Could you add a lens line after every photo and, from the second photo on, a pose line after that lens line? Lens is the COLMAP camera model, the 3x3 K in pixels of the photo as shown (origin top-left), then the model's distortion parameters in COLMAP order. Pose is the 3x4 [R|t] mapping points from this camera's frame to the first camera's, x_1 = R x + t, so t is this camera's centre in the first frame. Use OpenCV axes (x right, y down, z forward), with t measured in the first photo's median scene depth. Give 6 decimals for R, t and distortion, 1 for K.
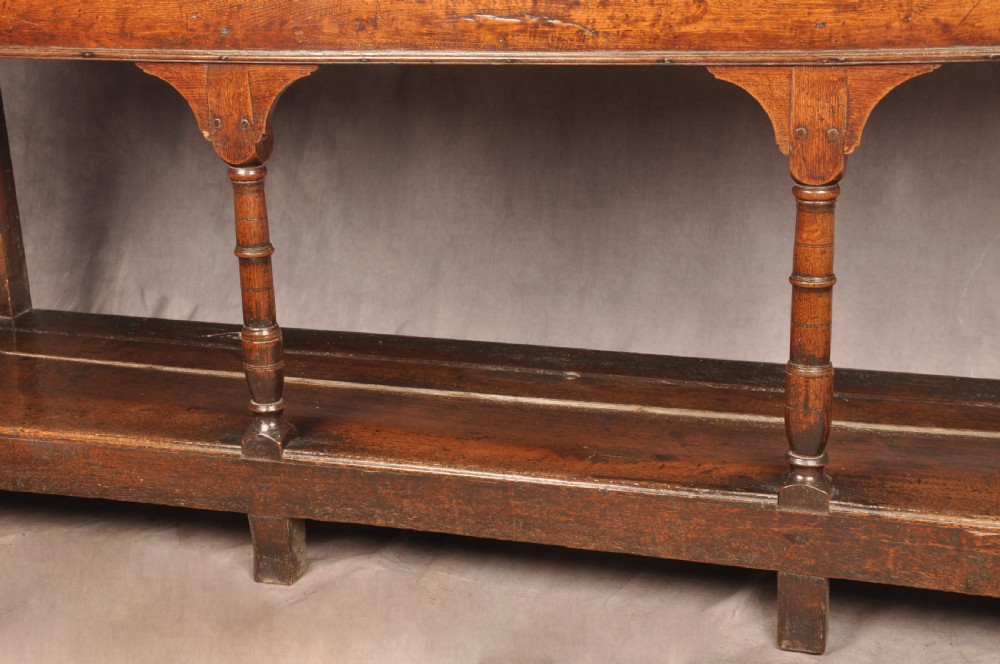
lens RADIAL K [[1527.1, 0, 499.6], [0, 1527.1, 332.6], [0, 0, 1]] dist [0.231746, 0.000000]
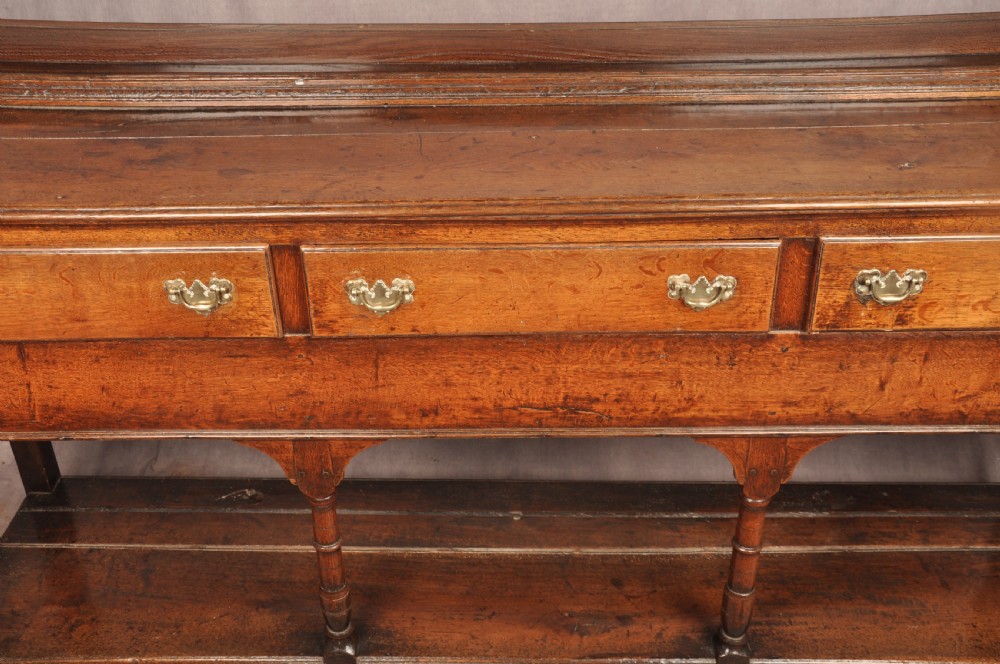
lens RADIAL K [[1077.5, 0, 497.6], [0, 1077.5, 335.8], [0, 0, 1]] dist [0.055130, 0.000000]
pose [[0.954365, -0.139620, 0.263994, -0.264964], [0.063708, 0.958818, 0.276784, -0.515326], [-0.291767, -0.247334, 0.923958, 0.160790]]
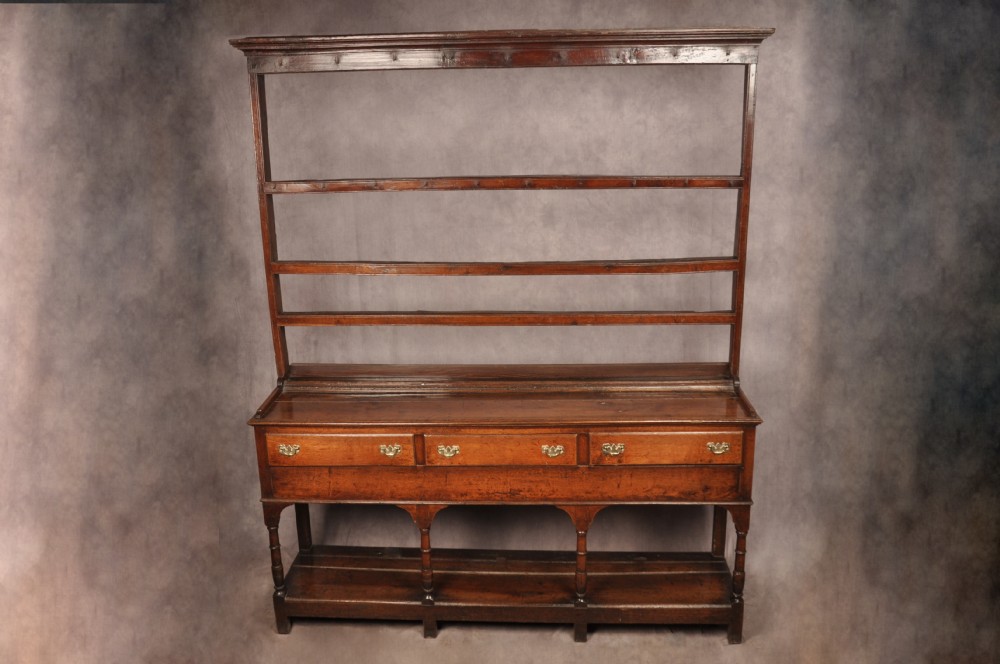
lens RADIAL K [[944.9, 0, 494.6], [0, 944.9, 332.5], [0, 0, 1]] dist [-0.060763, 0.000000]
pose [[0.969126, -0.058204, 0.239598, -0.547978], [0.061869, 0.998054, -0.007797, -0.579052], [-0.238678, 0.022380, 0.970841, -1.277710]]
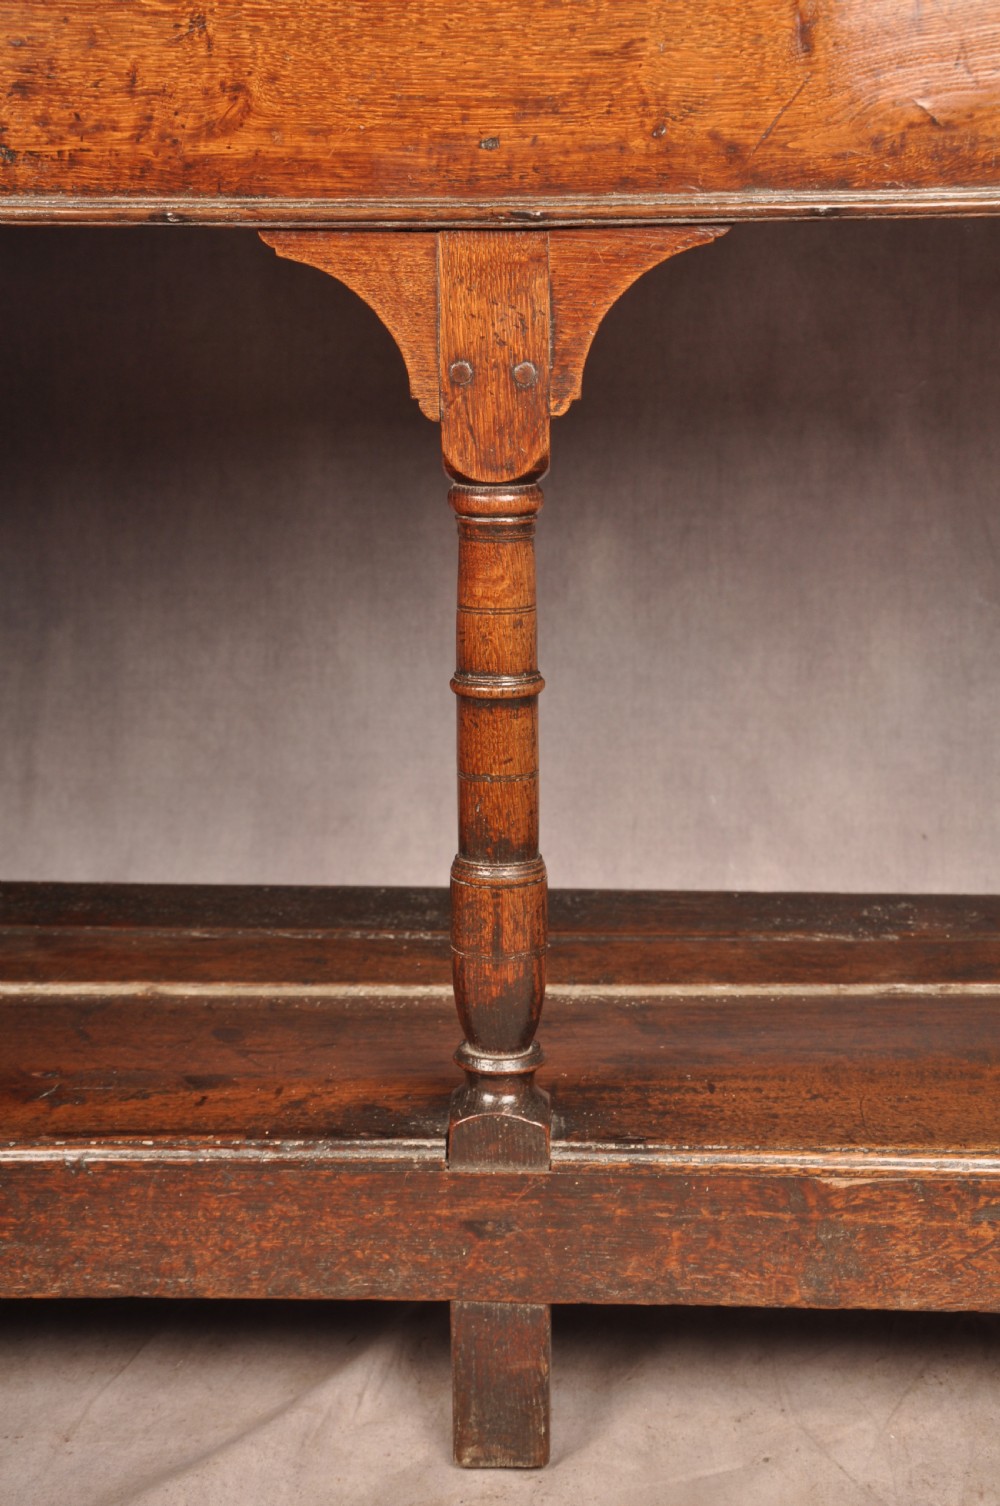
lens RADIAL K [[2299.8, 0, 499.8], [0, 2299.8, 750.0], [0, 0, 1]] dist [0.231746, 0.000000]
pose [[0.968735, -0.036553, 0.245392, 0.024419], [0.053822, 0.996495, -0.064035, 0.032276], [-0.242191, 0.075240, 0.967307, 0.294097]]
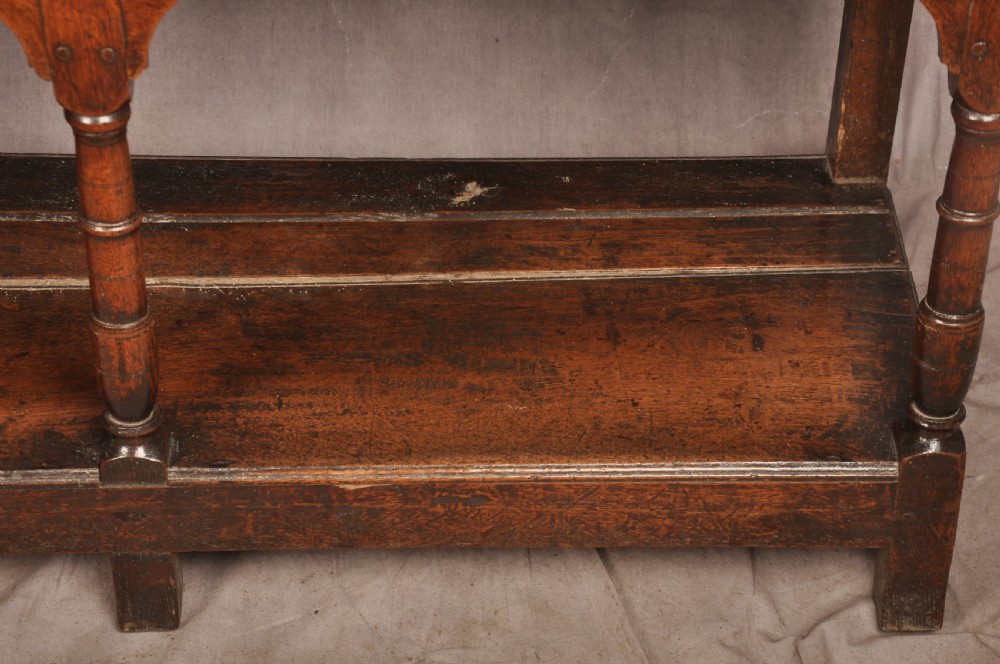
lens RADIAL K [[2512.1, 0, 504.6], [0, 2512.1, 345.1], [0, 0, 1]] dist [0.536737, 0.000000]
pose [[0.948565, -0.169048, 0.267671, 0.046685], [0.057428, 0.923353, 0.379634, -0.415813], [-0.311331, -0.344736, 0.885568, -0.139684]]
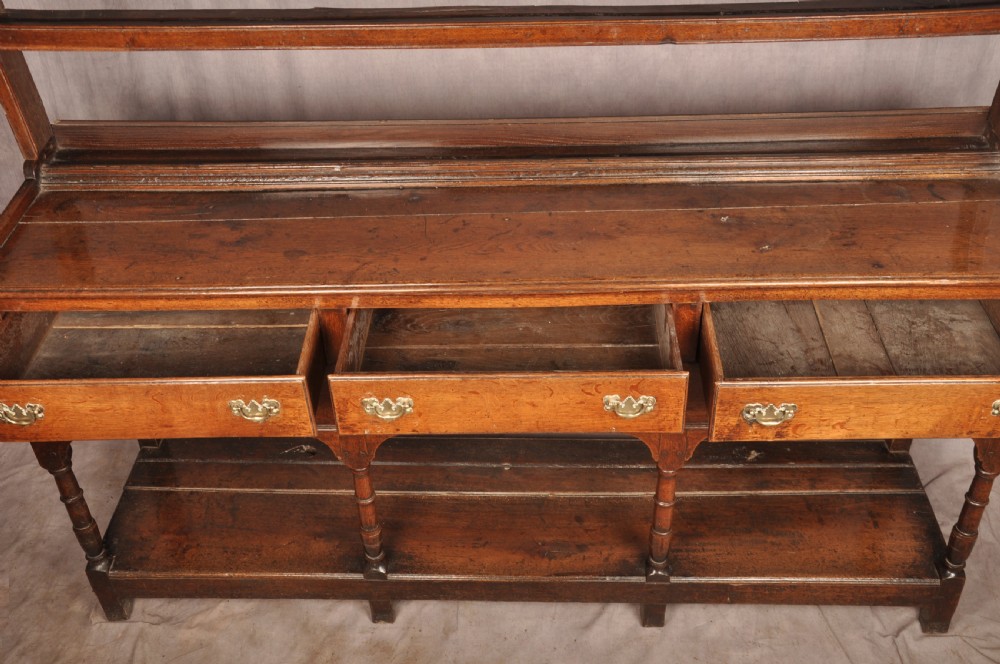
lens RADIAL K [[1077.5, 0, 502.7], [0, 1077.5, 336.3], [0, 0, 1]] dist [0.055130, 0.000000]
pose [[0.960623, -0.169589, 0.220097, -0.279234], [0.075507, 0.921654, 0.380596, -0.784066], [-0.267398, -0.348990, 0.898167, -0.158215]]
